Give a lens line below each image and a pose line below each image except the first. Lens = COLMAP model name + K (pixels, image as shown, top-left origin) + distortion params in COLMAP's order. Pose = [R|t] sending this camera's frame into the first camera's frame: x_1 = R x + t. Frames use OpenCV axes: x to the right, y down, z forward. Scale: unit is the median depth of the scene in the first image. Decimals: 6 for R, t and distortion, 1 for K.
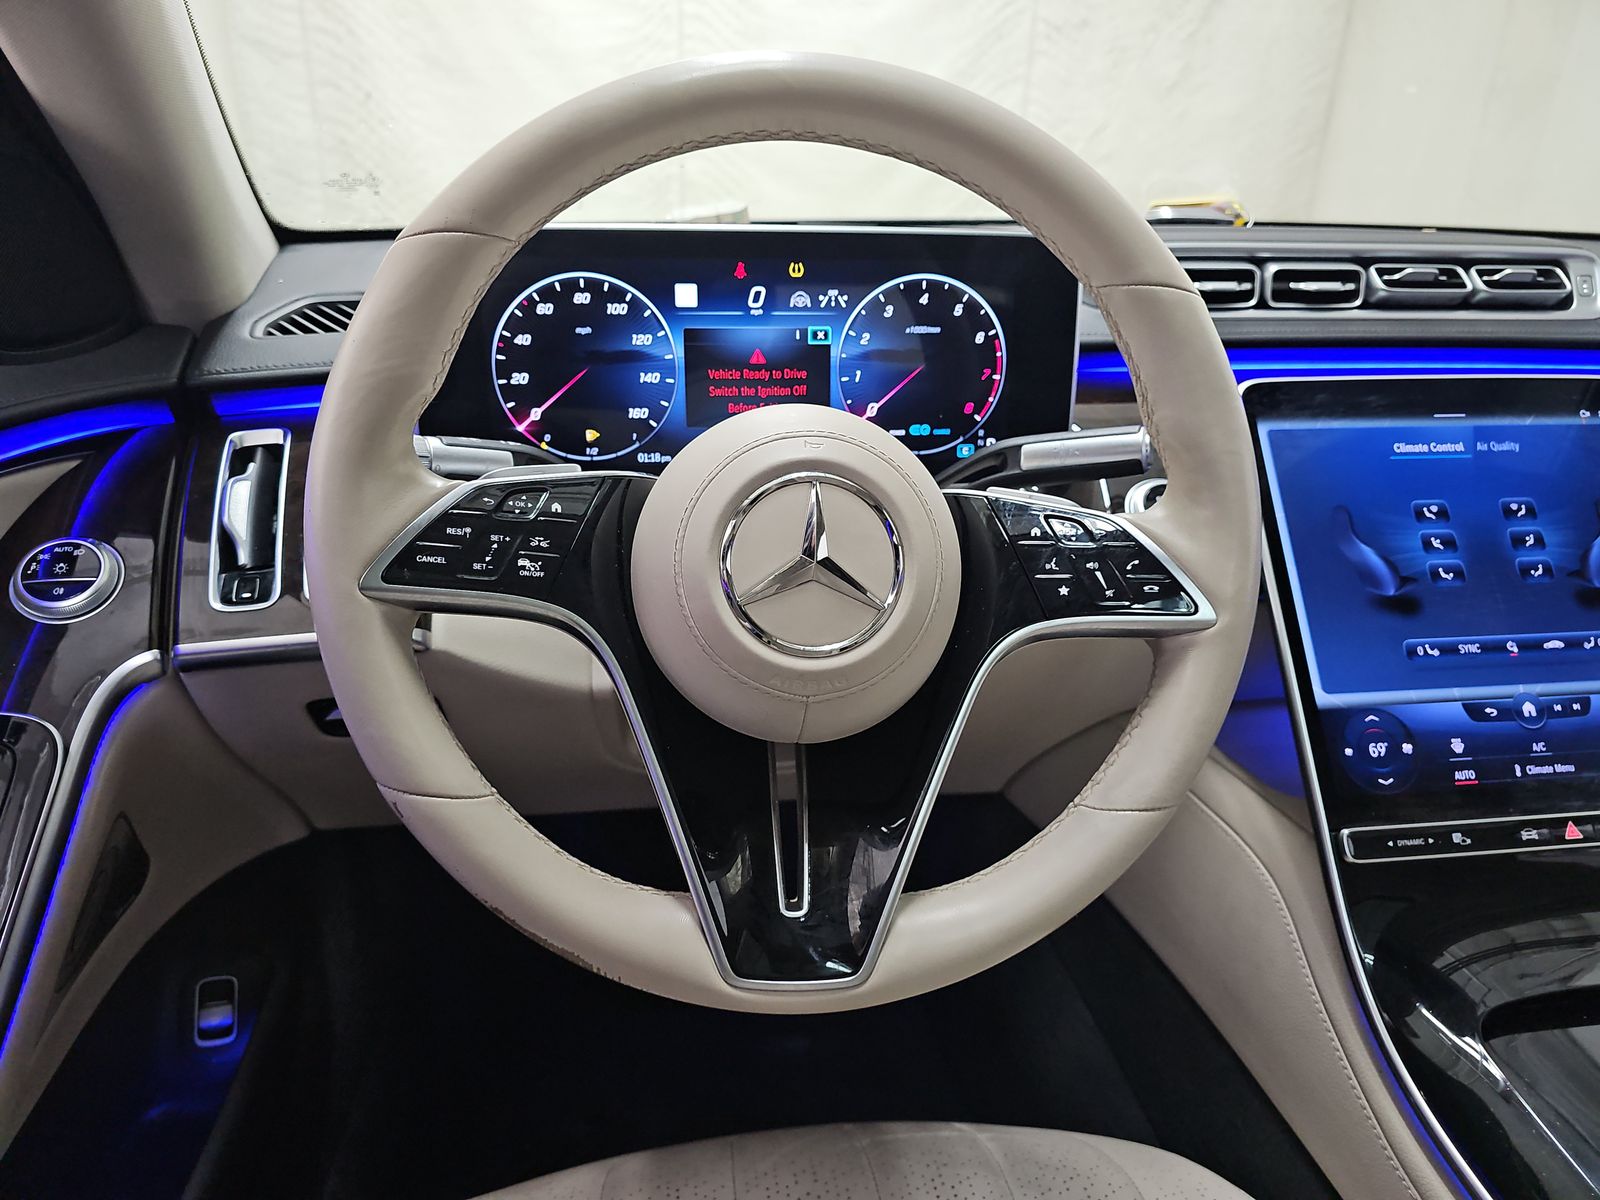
lens RADIAL K [[1120.3, 0, 854.7], [0, 1120.3, 597.3], [0, 0, 1]] dist [0.093141, -0.115899]
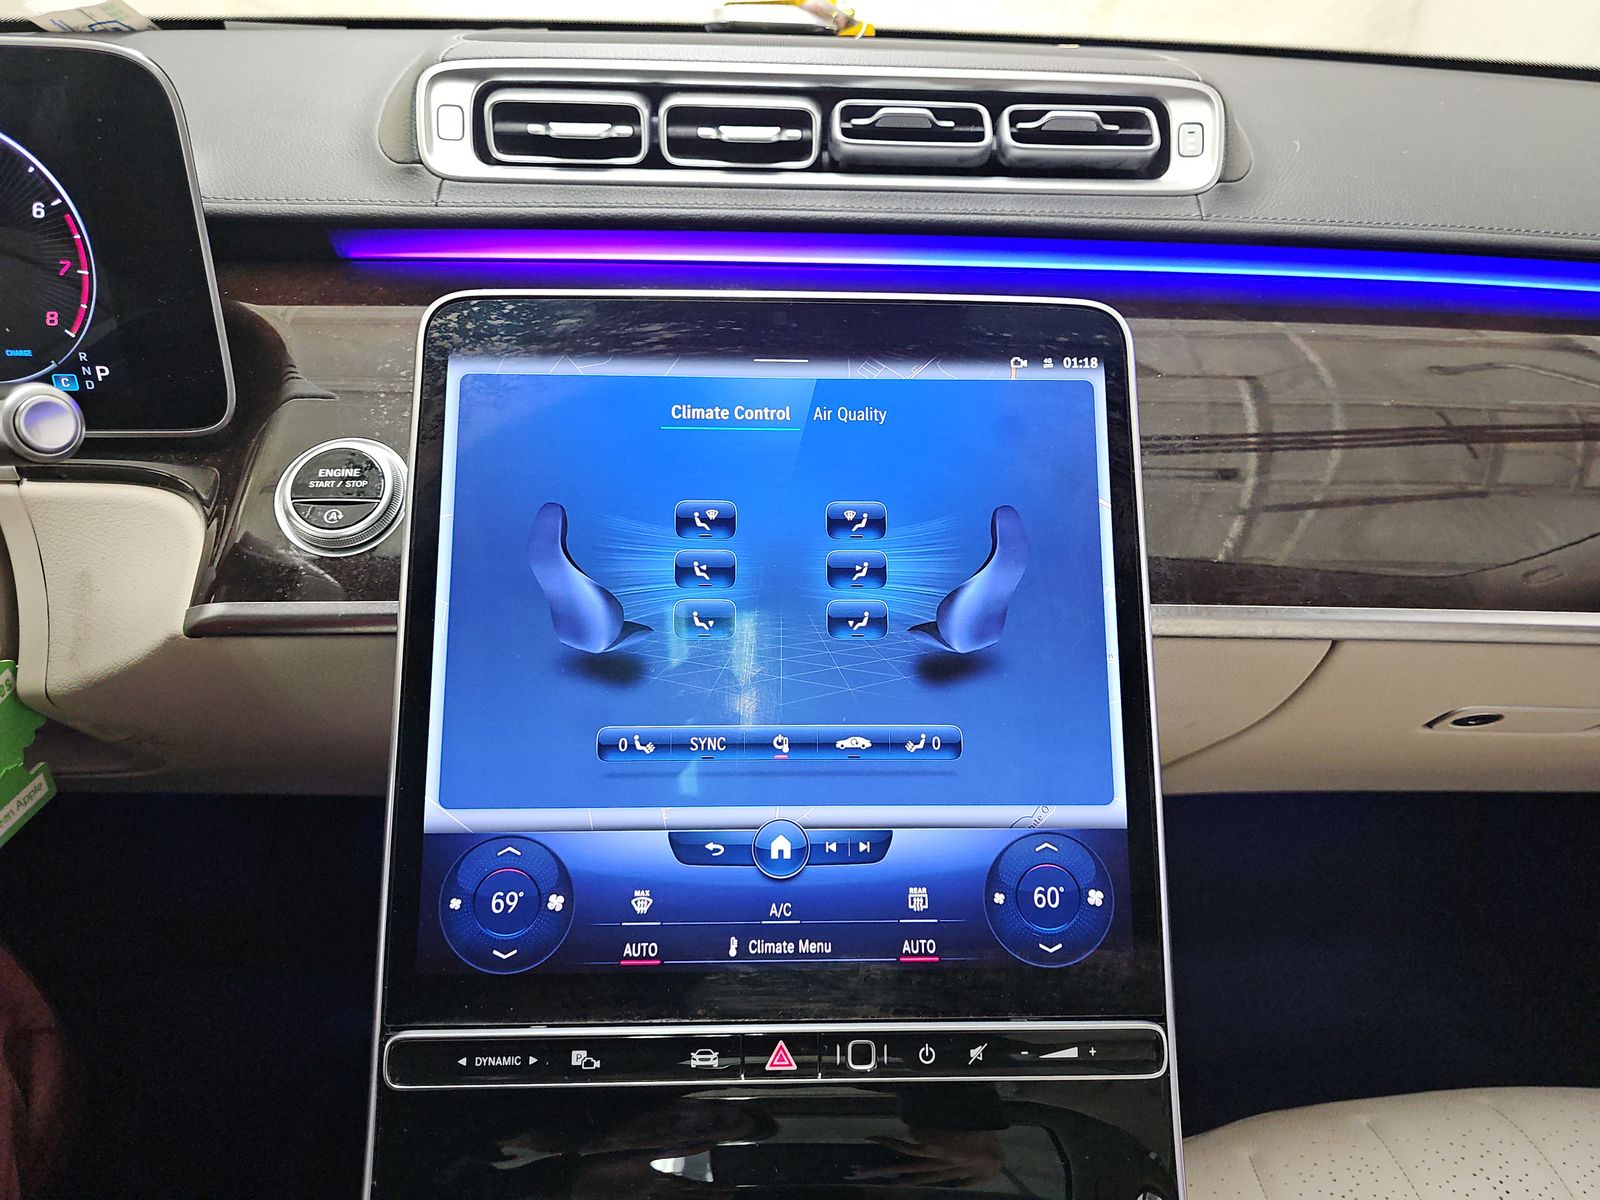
lens RADIAL K [[1120.3, 0, 854.7], [0, 1120.3, 597.3], [0, 0, 1]] dist [0.093141, -0.115899]
pose [[0.991684, 0.059821, -0.113946, 0.702783], [-0.043475, 0.989071, 0.140884, -0.131080], [0.121129, -0.134759, 0.983447, 0.412485]]
